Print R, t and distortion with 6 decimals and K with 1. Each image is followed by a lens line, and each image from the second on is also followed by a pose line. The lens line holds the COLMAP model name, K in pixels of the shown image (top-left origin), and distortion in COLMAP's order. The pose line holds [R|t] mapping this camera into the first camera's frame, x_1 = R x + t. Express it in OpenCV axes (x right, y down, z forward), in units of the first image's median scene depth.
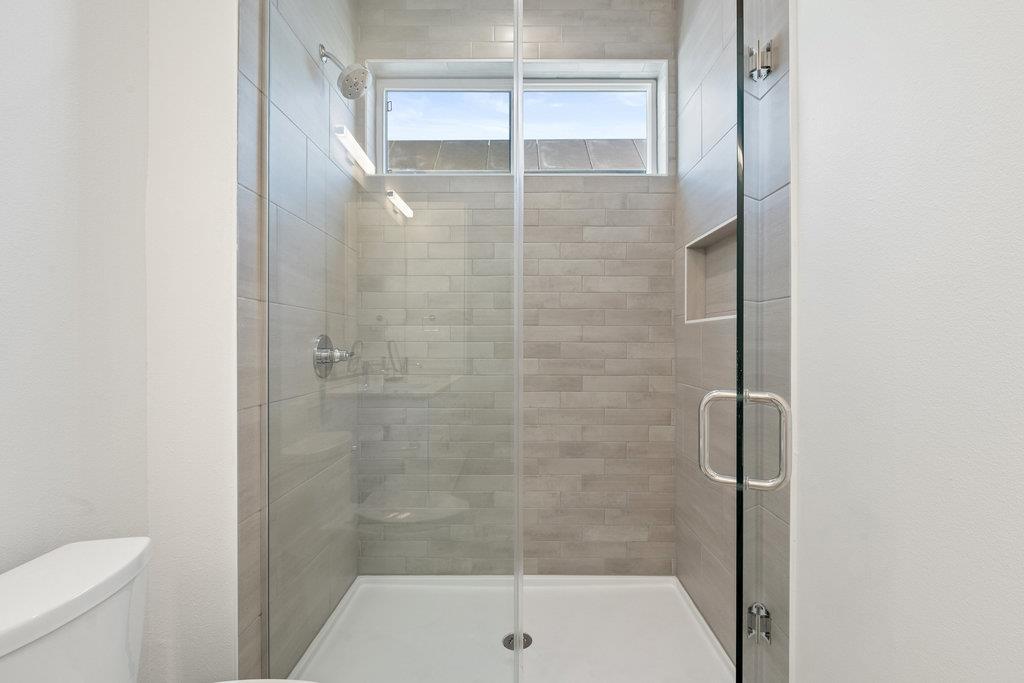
lens RADIAL K [[469.0, 0, 517.0], [0, 469.0, 342.2], [0, 0, 1]] dist [0.004068, -0.006210]
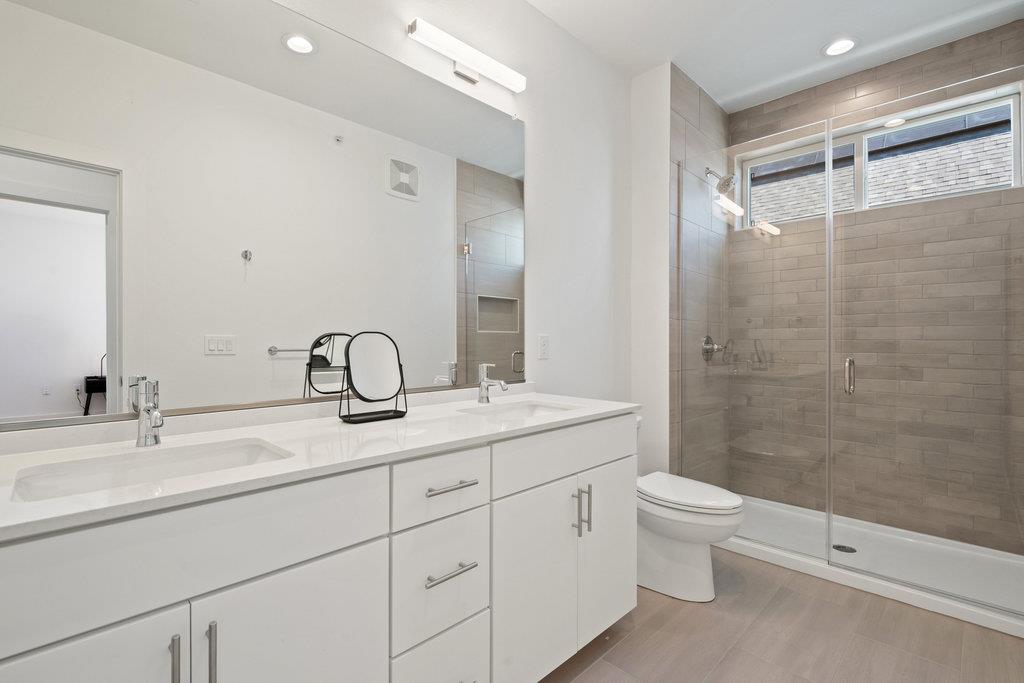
lens RADIAL K [[469.0, 0, 516.5], [0, 469.0, 342.5], [0, 0, 1]] dist [0.004068, -0.006210]
pose [[0.723239, 0.001717, -0.690596, 0.216920], [0.000300, 0.999996, 0.002800, 0.002849], [0.690598, -0.002232, 0.723236, -0.588977]]
